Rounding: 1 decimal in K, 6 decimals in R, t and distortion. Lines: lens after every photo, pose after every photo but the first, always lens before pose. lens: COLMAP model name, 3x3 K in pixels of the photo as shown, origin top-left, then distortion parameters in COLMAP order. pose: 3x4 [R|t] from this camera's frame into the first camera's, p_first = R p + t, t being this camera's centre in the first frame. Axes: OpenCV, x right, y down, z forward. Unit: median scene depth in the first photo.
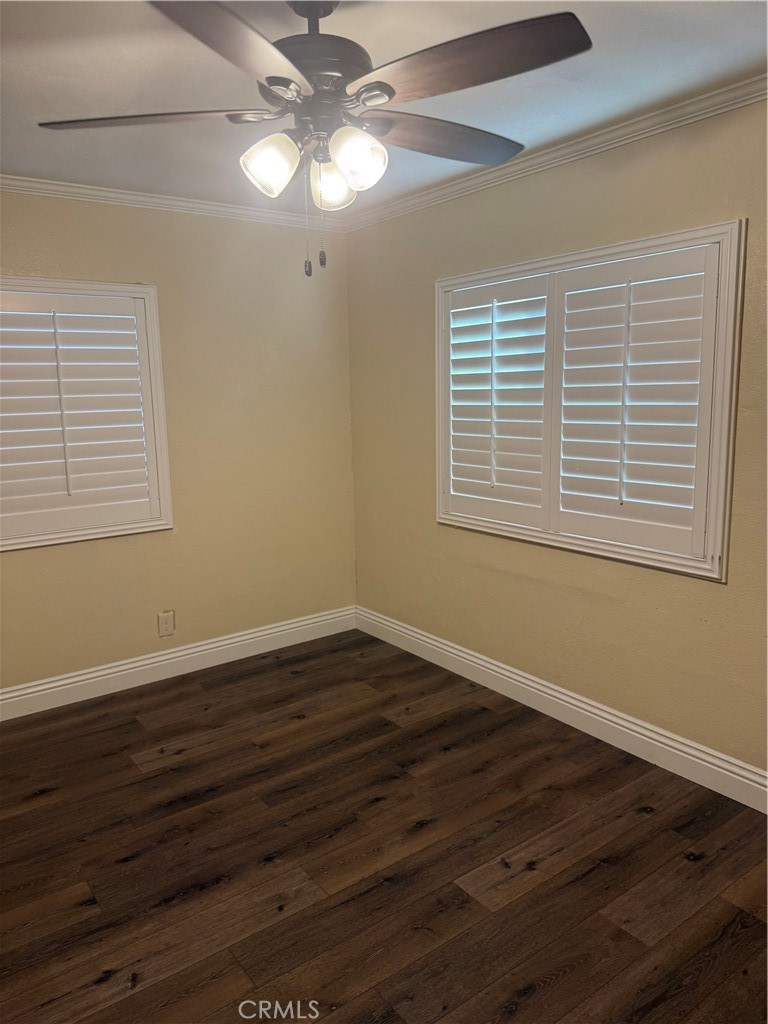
lens RADIAL K [[720.2, 0, 383.5], [0, 720.2, 510.0], [0, 0, 1]] dist [0.033109, -0.061671]
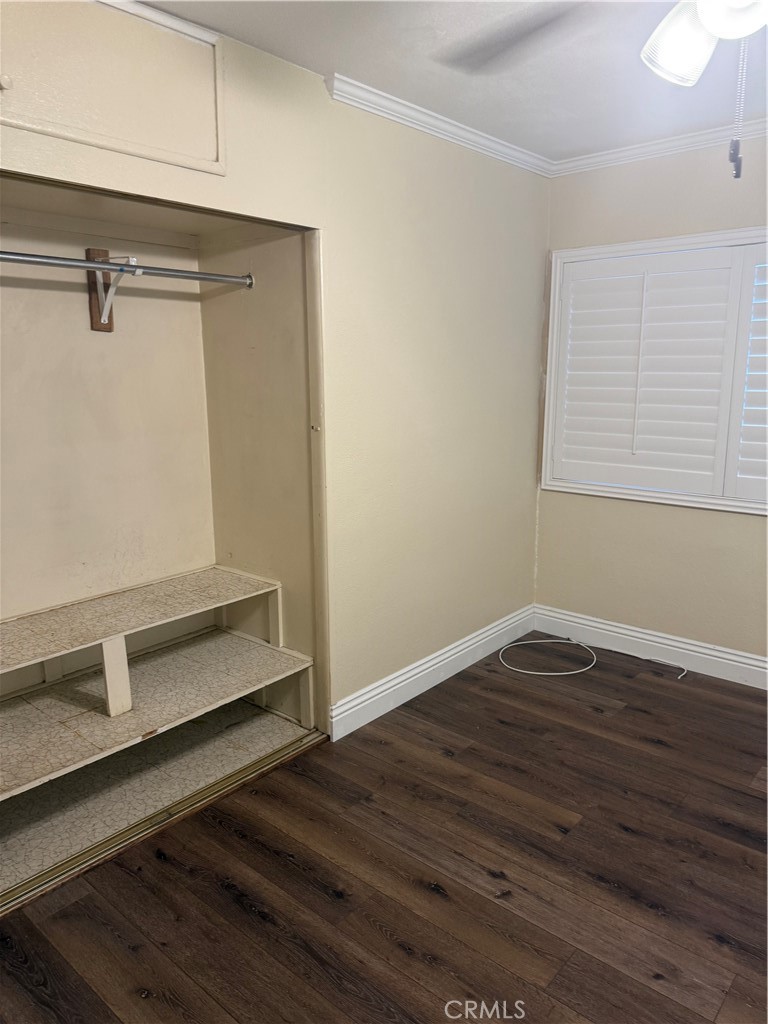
lens RADIAL K [[720.2, 0, 382.7], [0, 720.2, 521.8], [0, 0, 1]] dist [0.033109, -0.061671]
pose [[0.181919, 0.213194, -0.959924, 0.486832], [-0.144976, 0.971360, 0.188259, -0.068448], [0.972567, 0.104918, 0.207617, 0.466869]]
